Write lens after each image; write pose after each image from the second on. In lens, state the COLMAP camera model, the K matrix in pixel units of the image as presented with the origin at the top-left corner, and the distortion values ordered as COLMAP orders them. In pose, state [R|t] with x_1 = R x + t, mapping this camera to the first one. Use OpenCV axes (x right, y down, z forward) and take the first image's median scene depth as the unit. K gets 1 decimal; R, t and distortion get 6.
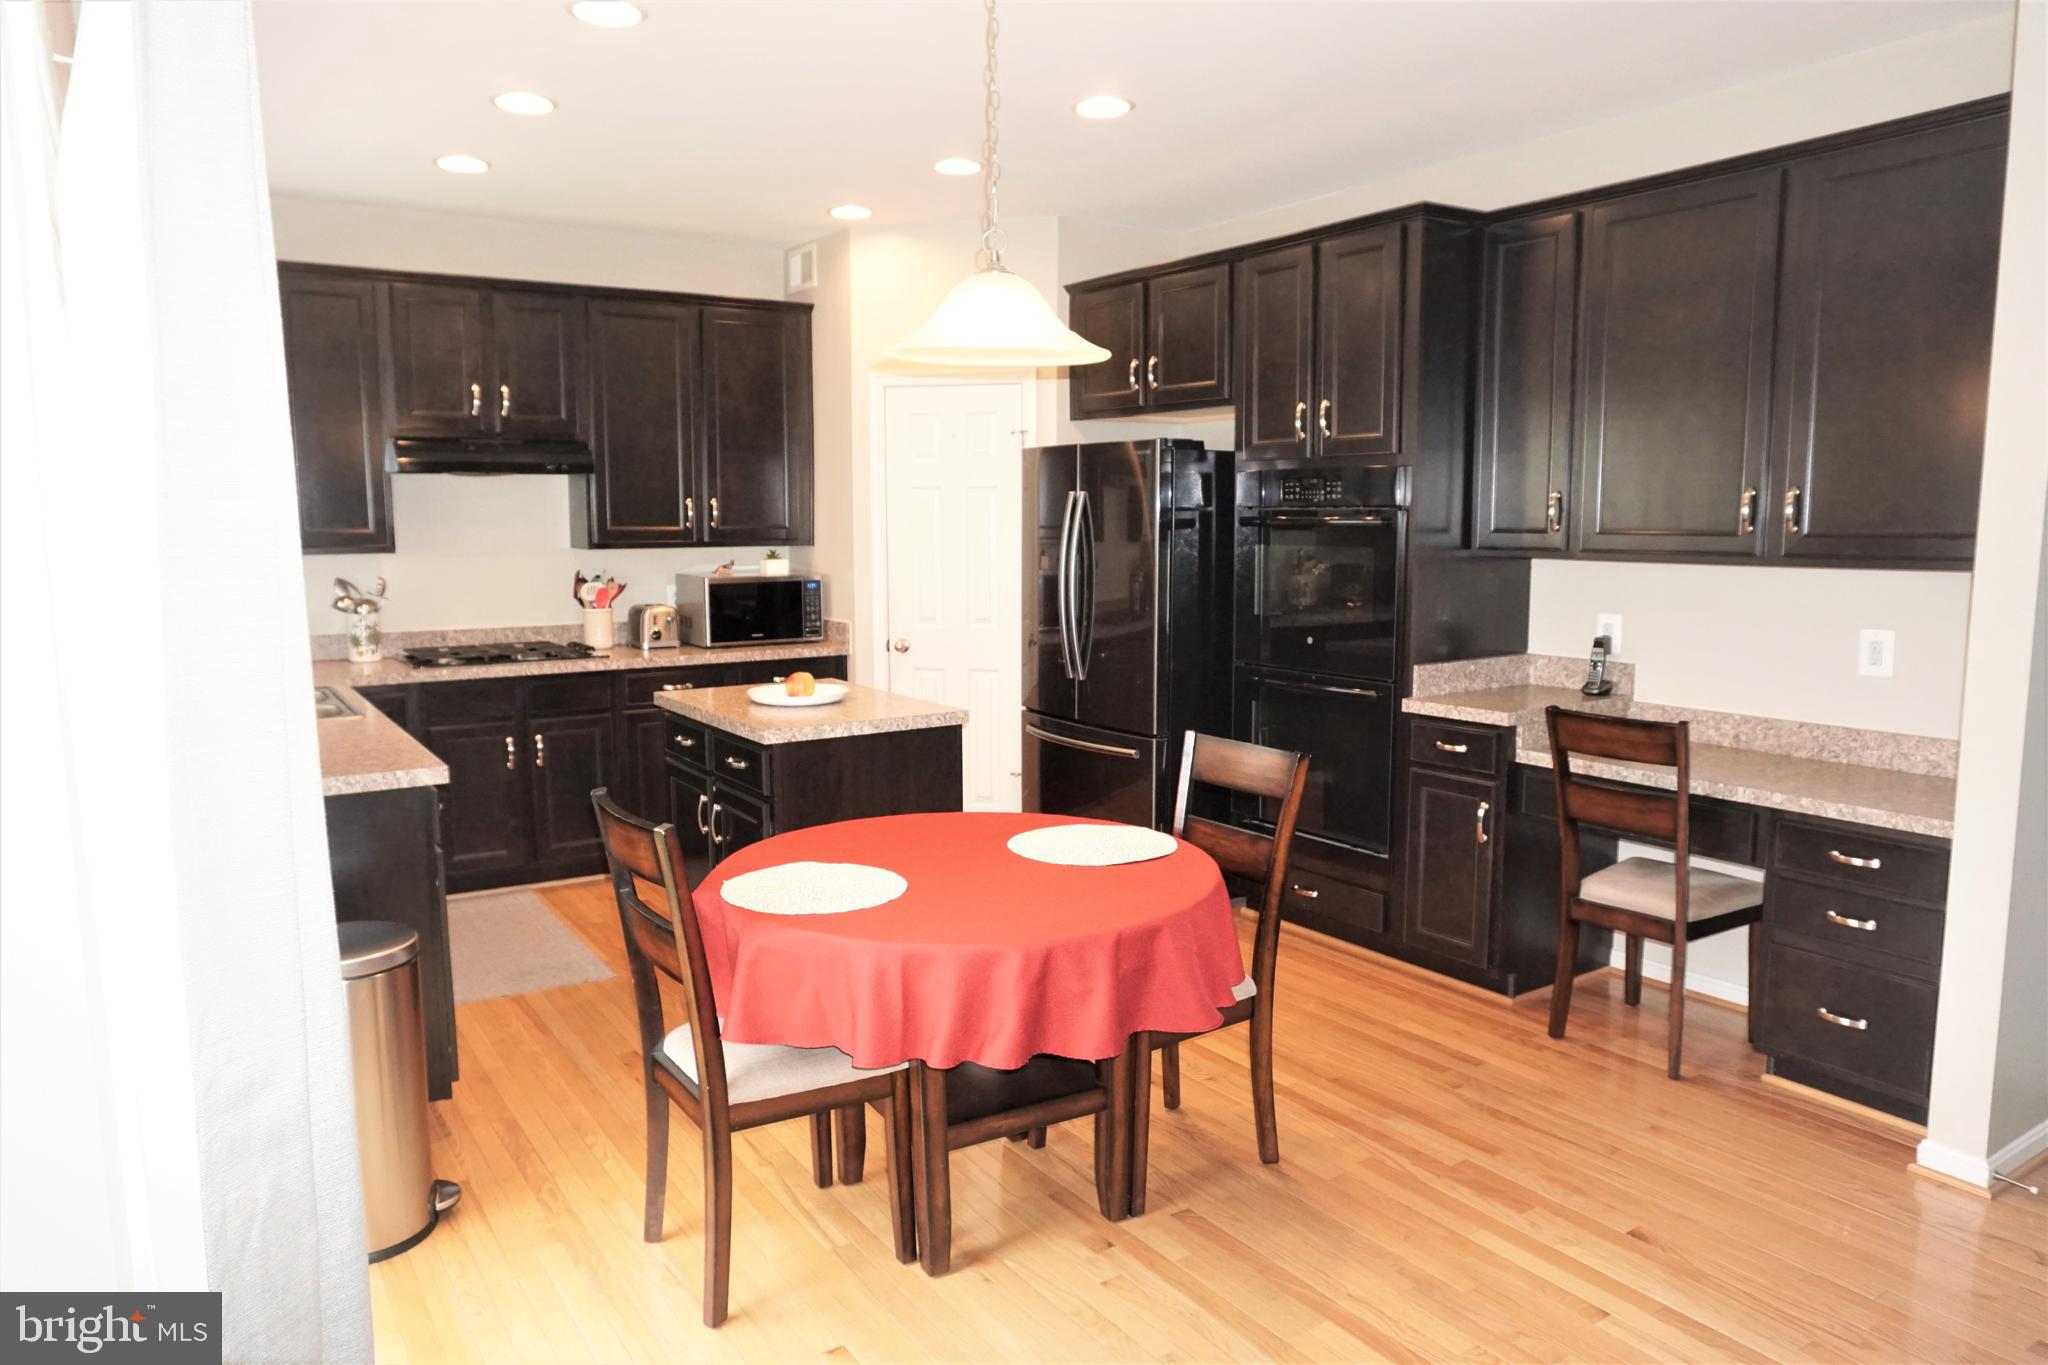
lens RADIAL K [[1358.8, 0, 1016.2], [0, 1358.8, 693.2], [0, 0, 1]] dist [-0.059667, 0.033695]
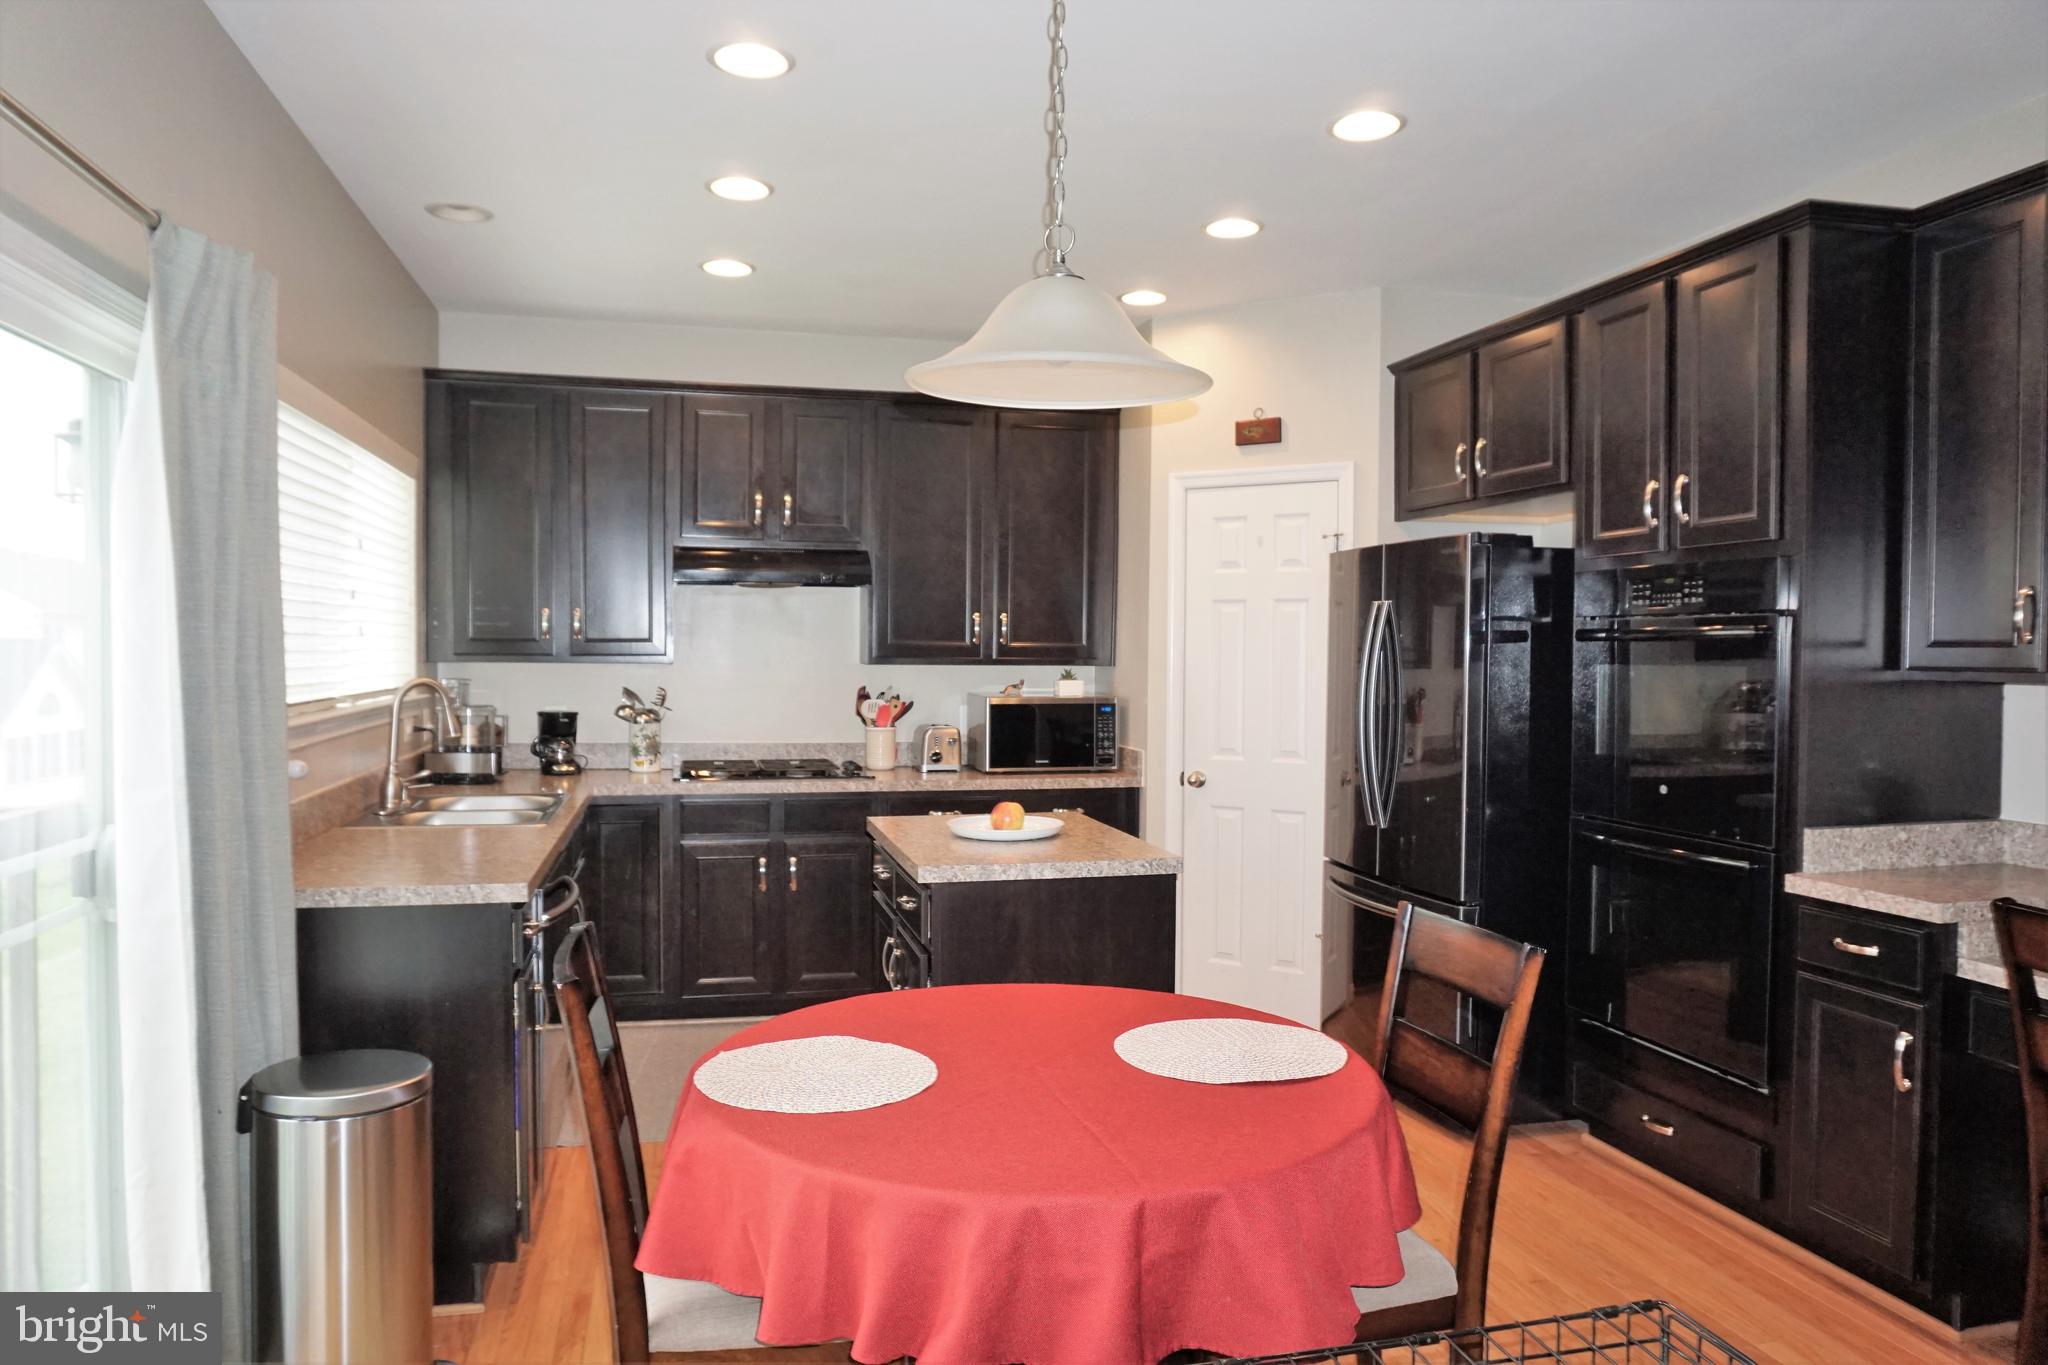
lens RADIAL K [[1358.8, 0, 1016.2], [0, 1358.8, 693.2], [0, 0, 1]] dist [-0.059667, 0.033695]
pose [[0.943252, 0.018922, -0.331539, 0.117930], [-0.052368, 0.994359, -0.092238, -0.004014], [0.327923, 0.104365, 0.938922, 0.163655]]
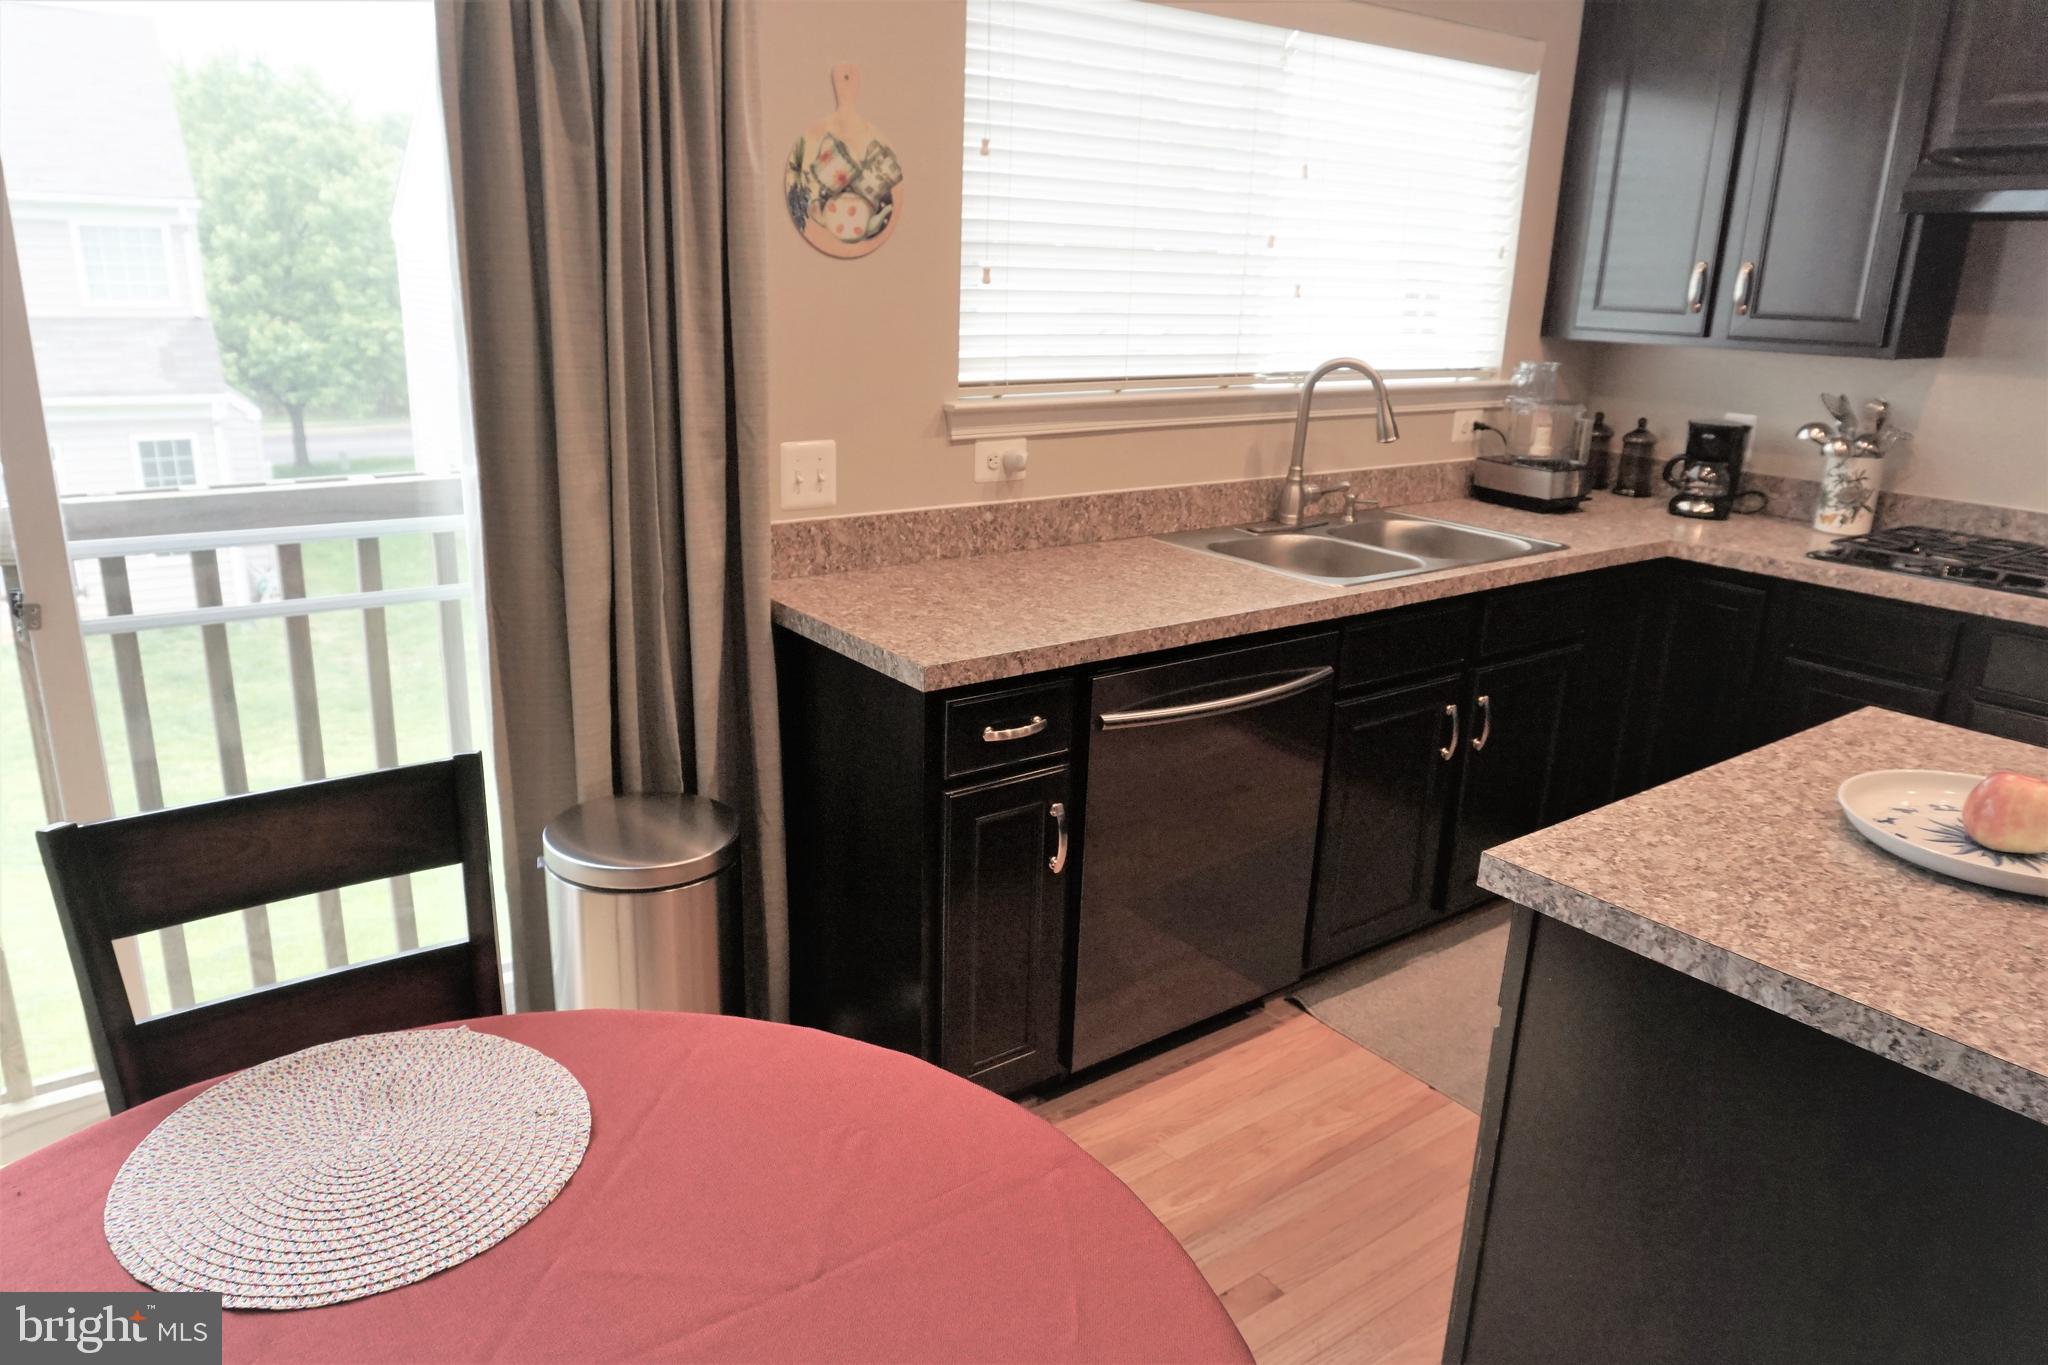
lens RADIAL K [[1361.0, 0, 1025.4], [0, 1361.0, 674.8], [0, 0, 1]] dist [-0.042091, 0.030158]
pose [[0.057427, 0.289601, -0.955423, 0.126604], [-0.159903, 0.947316, 0.277533, -0.083914], [0.985461, 0.136837, 0.100709, 0.645186]]
